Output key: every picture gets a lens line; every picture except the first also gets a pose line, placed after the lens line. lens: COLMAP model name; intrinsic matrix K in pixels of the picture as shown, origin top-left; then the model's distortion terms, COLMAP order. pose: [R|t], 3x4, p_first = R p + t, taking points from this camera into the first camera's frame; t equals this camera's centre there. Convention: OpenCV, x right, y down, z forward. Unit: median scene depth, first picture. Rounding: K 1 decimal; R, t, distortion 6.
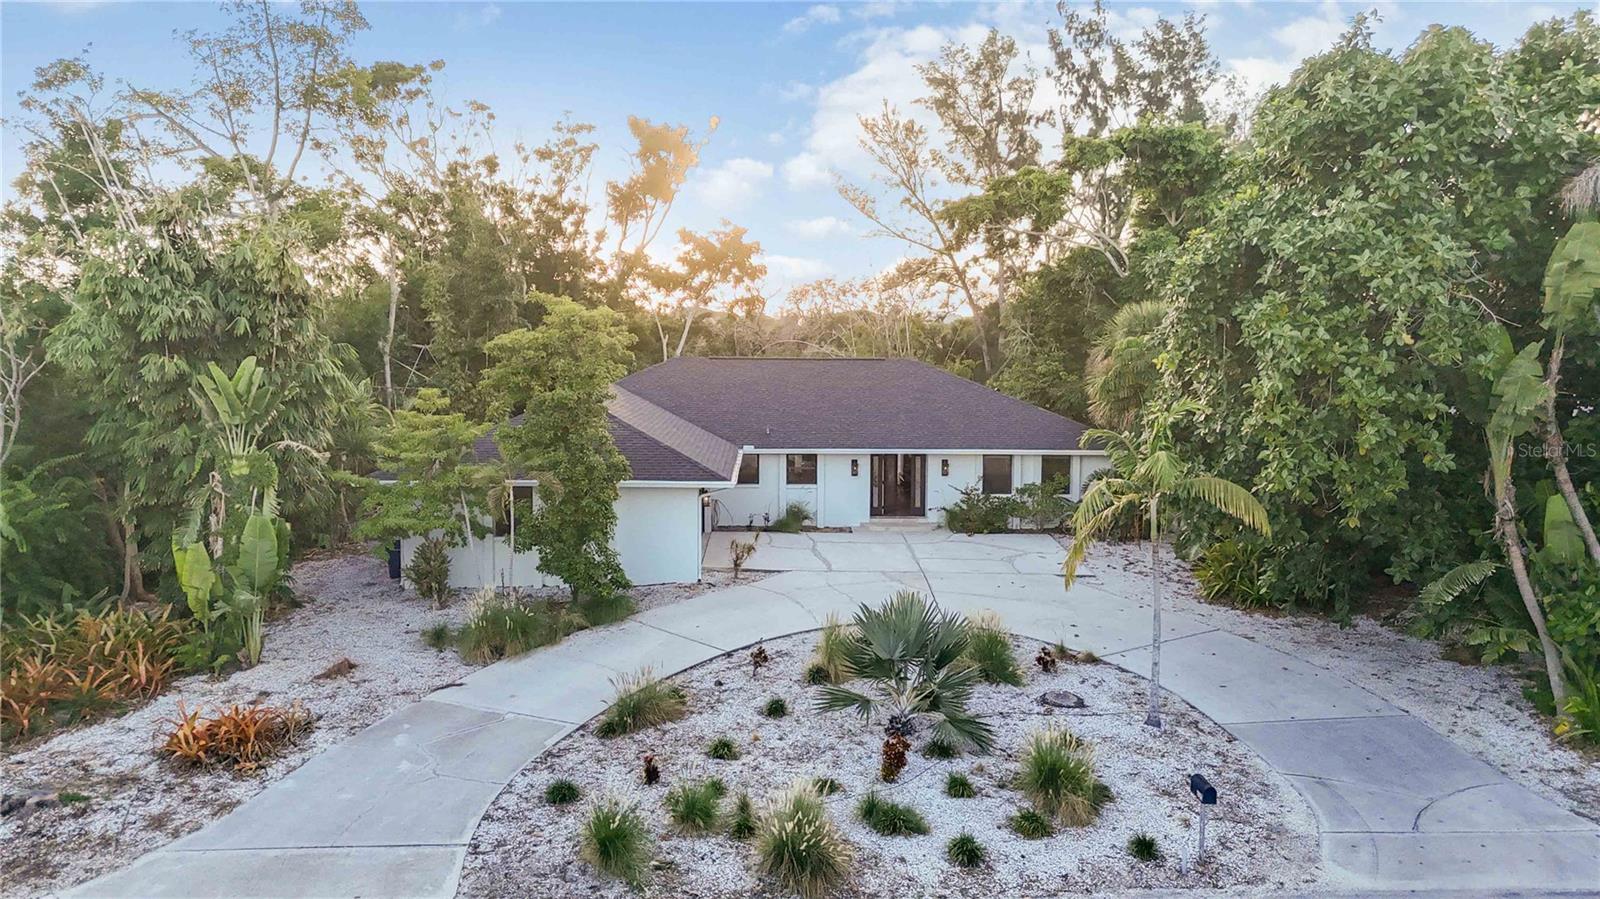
lens RADIAL K [[1177.2, 0, 799.8], [0, 1177.2, 452.1], [0, 0, 1]] dist [0.069506, -0.058821]
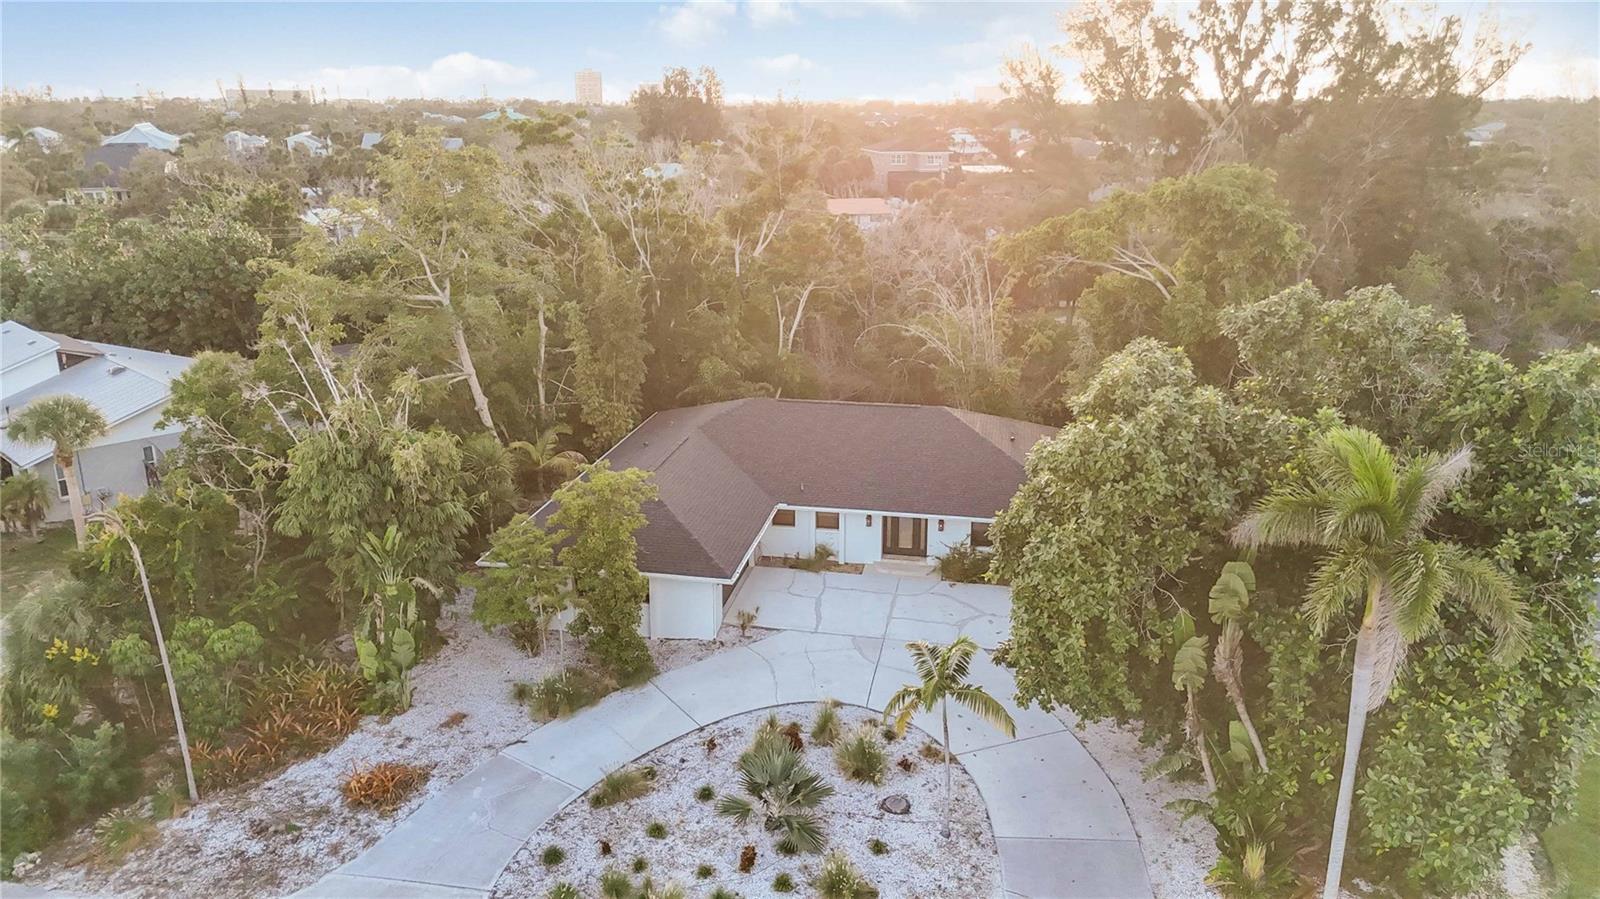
lens RADIAL K [[1177.2, 0, 798.2], [0, 1177.2, 450.5], [0, 0, 1]] dist [0.069506, -0.058821]
pose [[0.978248, 0.055381, -0.199909, 0.376119], [-0.016996, 0.981861, 0.188840, -0.507752], [0.206741, -0.181335, 0.961445, -0.373055]]
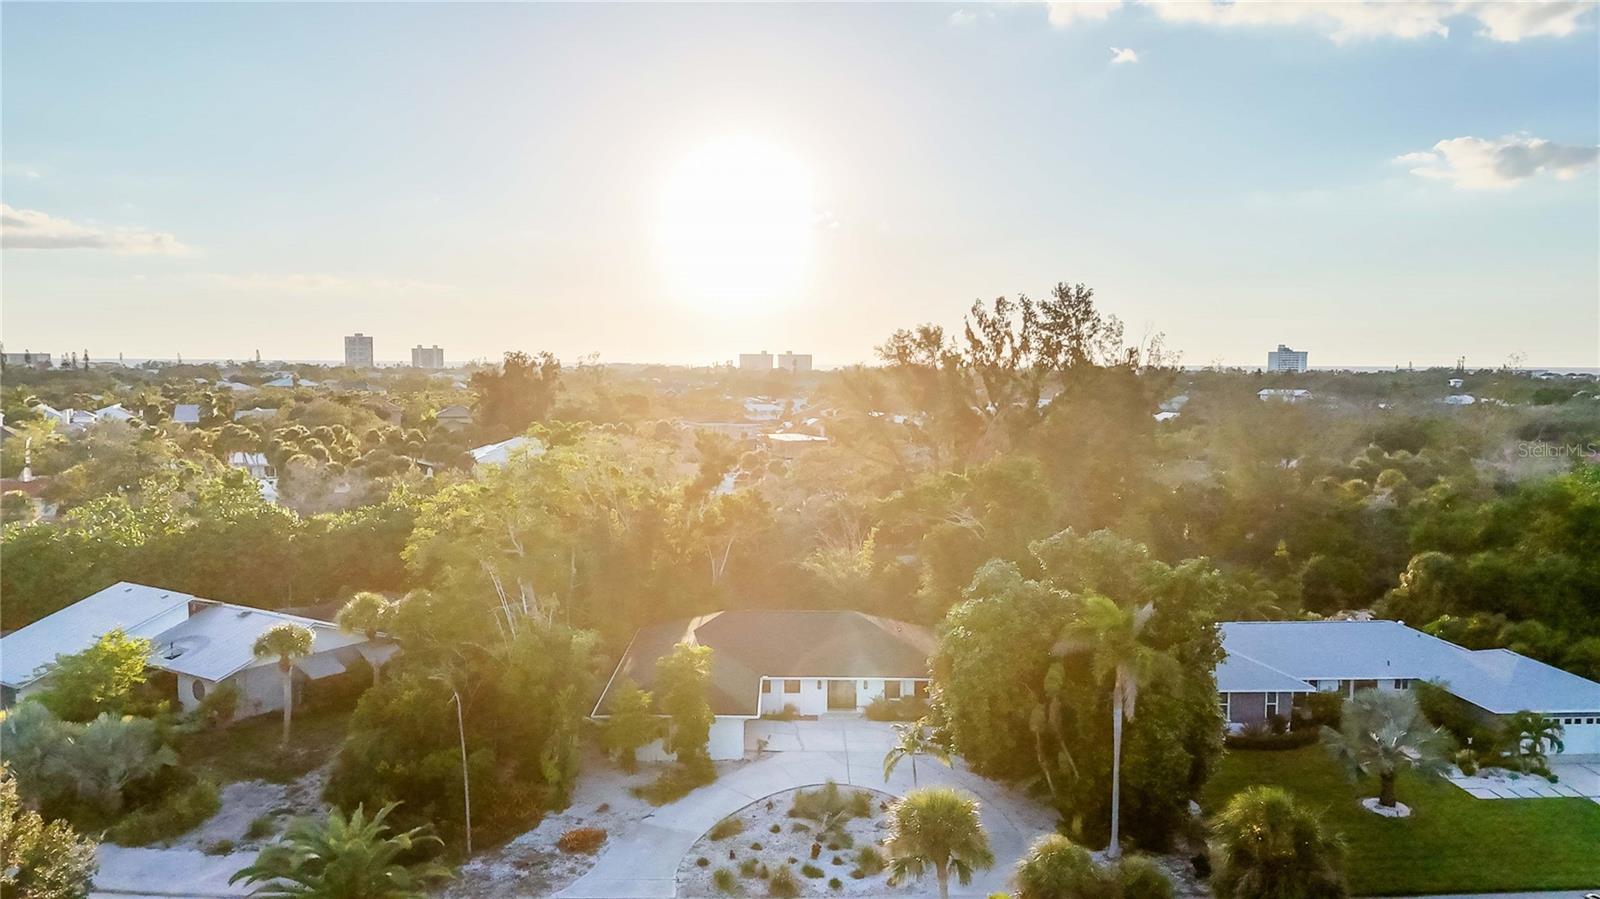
lens RADIAL K [[1177.2, 0, 798.8], [0, 1177.2, 451.2], [0, 0, 1]] dist [0.069506, -0.058821]
pose [[0.999906, 0.002344, -0.013533, 0.064503], [-0.002671, 0.999704, -0.024180, -0.560356], [0.013473, 0.024214, 0.999616, -1.665007]]
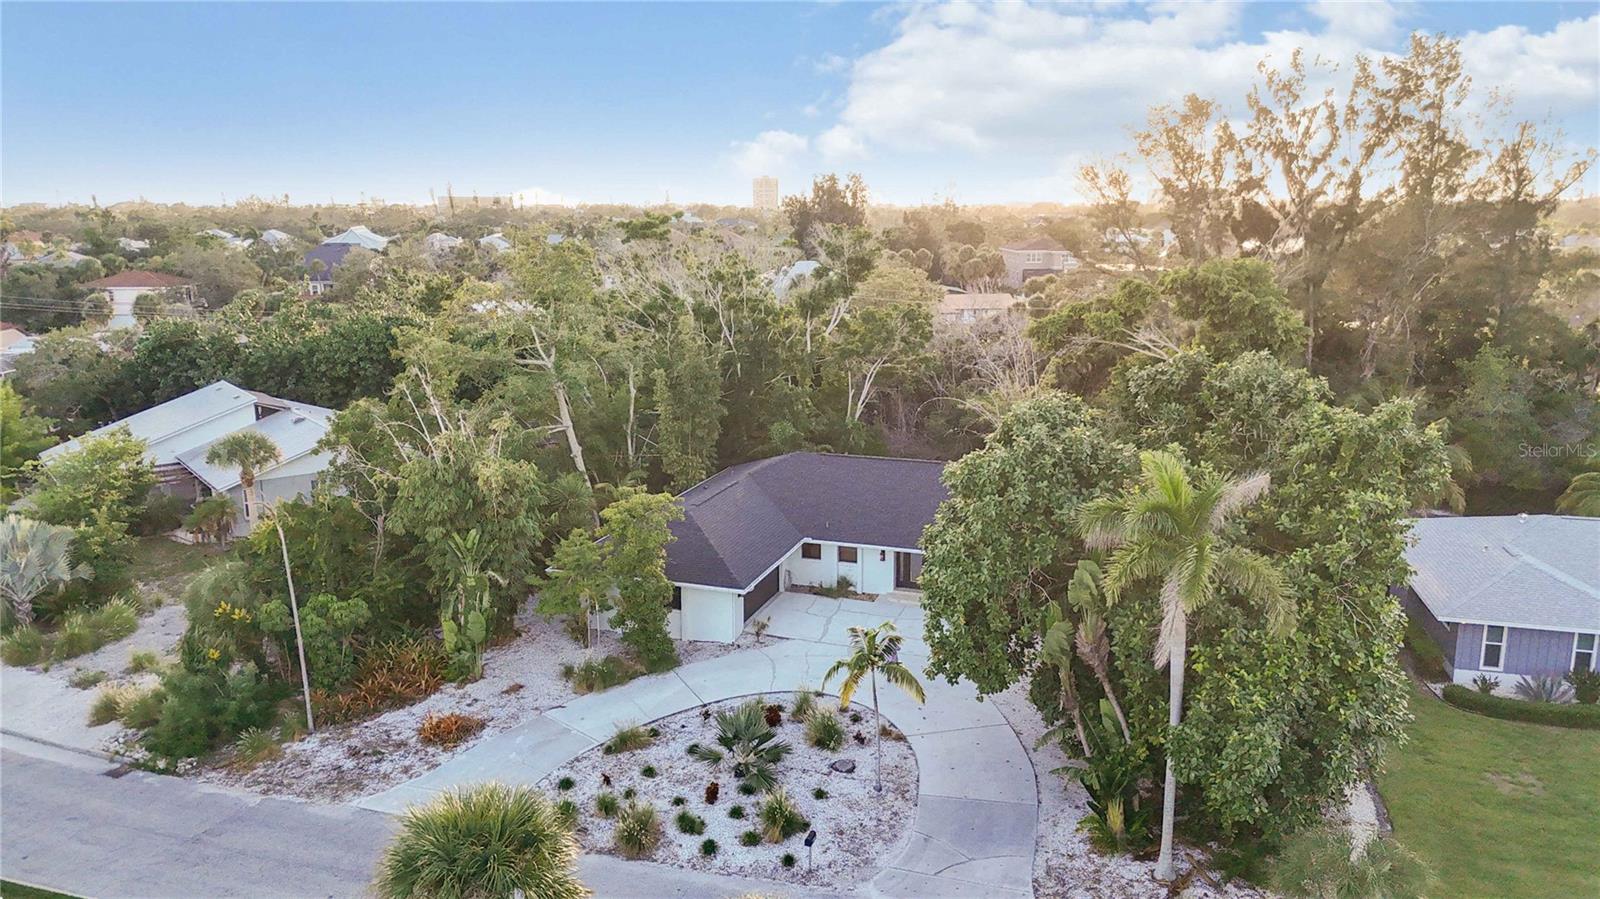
lens RADIAL K [[1177.2, 0, 797.2], [0, 1177.2, 446.4], [0, 0, 1]] dist [0.069506, -0.058821]
pose [[0.938460, 0.063596, -0.339481, 0.742190], [-0.028122, 0.993708, 0.108412, -0.473243], [0.344240, -0.092194, 0.934344, -0.672258]]
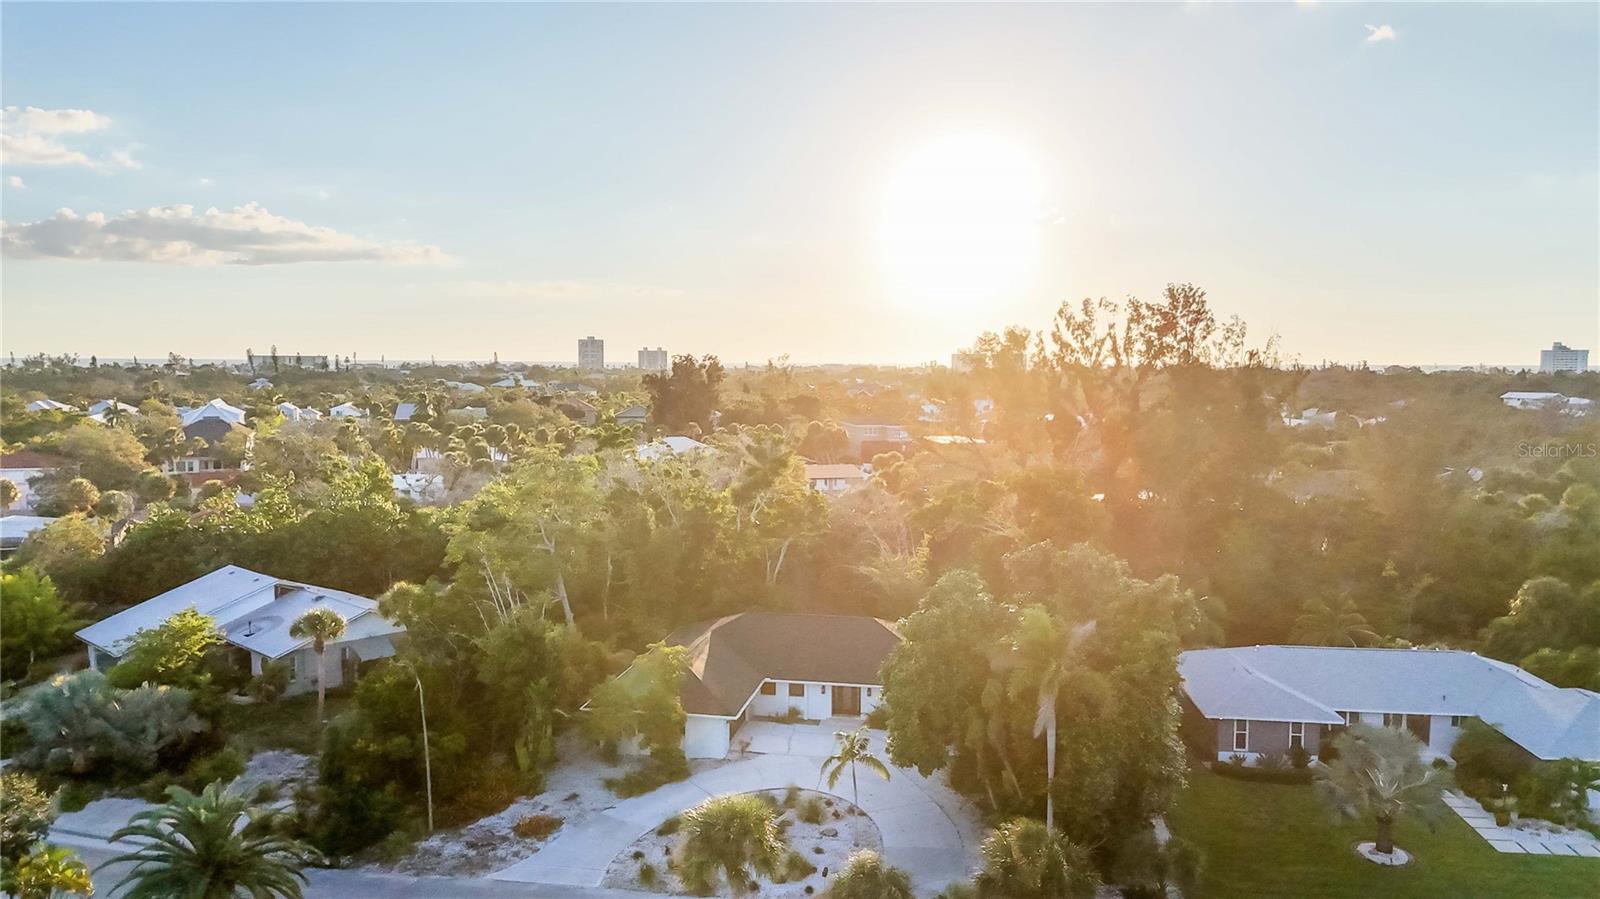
lens RADIAL K [[1177.2, 0, 797.6], [0, 1177.2, 447.9], [0, 0, 1]] dist [0.069506, -0.058821]
pose [[0.979853, 0.014751, -0.199174, 0.667582], [-0.020099, 0.999489, -0.024857, -0.581493], [0.198705, 0.028360, 0.979649, -1.627020]]
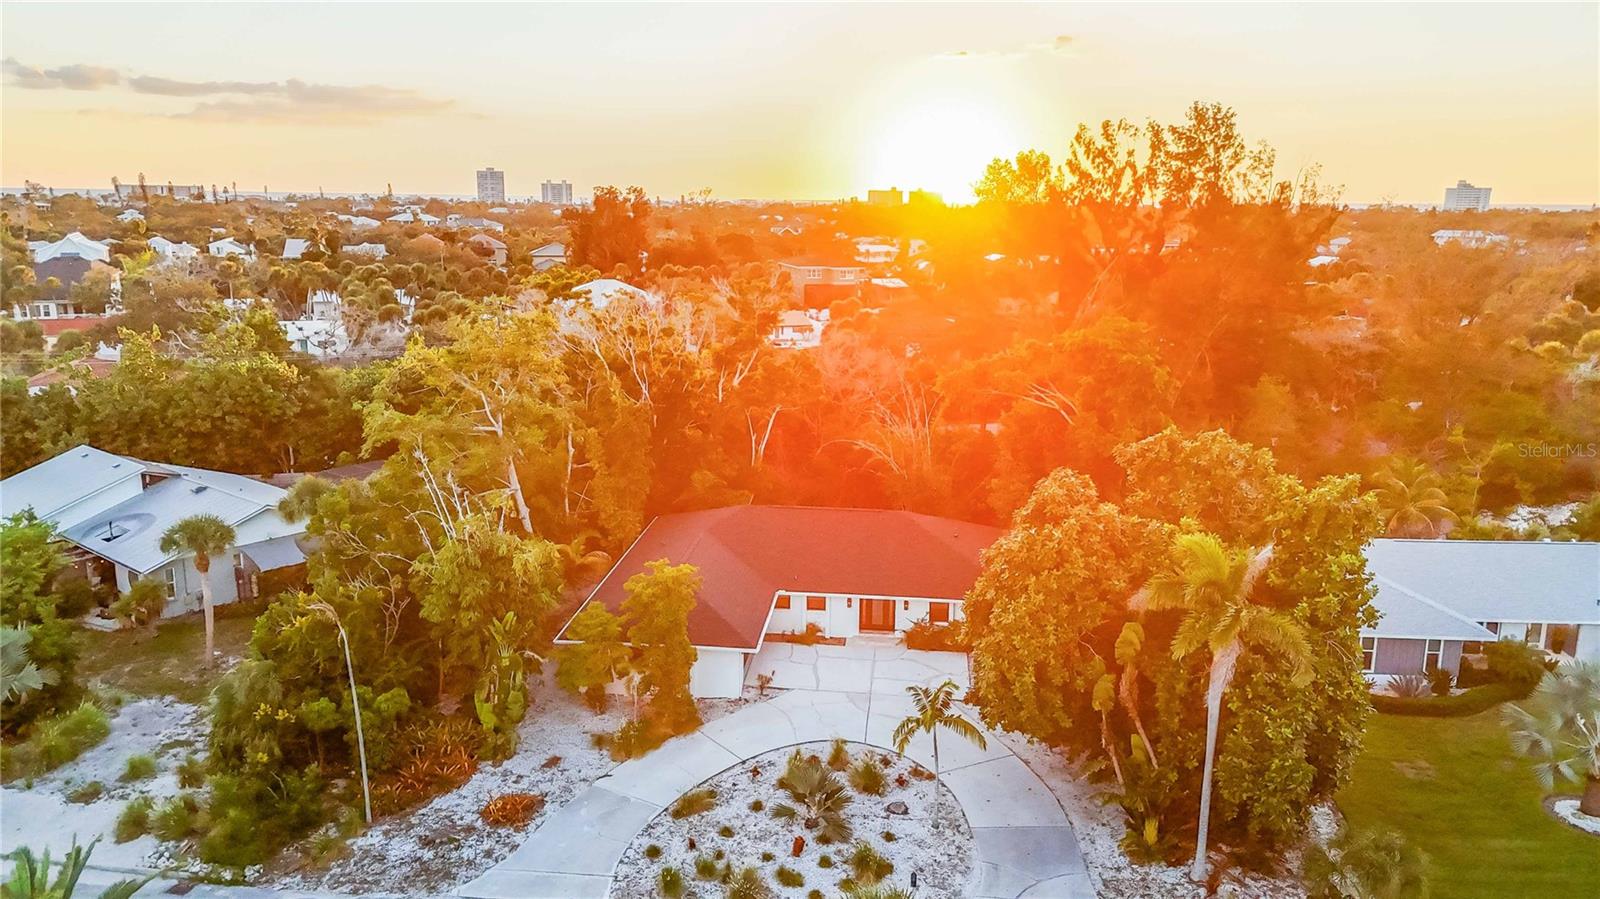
lens RADIAL K [[1177.2, 0, 798.3], [0, 1177.2, 445.0], [0, 0, 1]] dist [0.069506, -0.058821]
pose [[0.992243, 0.031055, -0.120376, 0.279769], [-0.018179, 0.994134, 0.106620, -0.630595], [0.122980, -0.103605, 0.986986, -0.974379]]
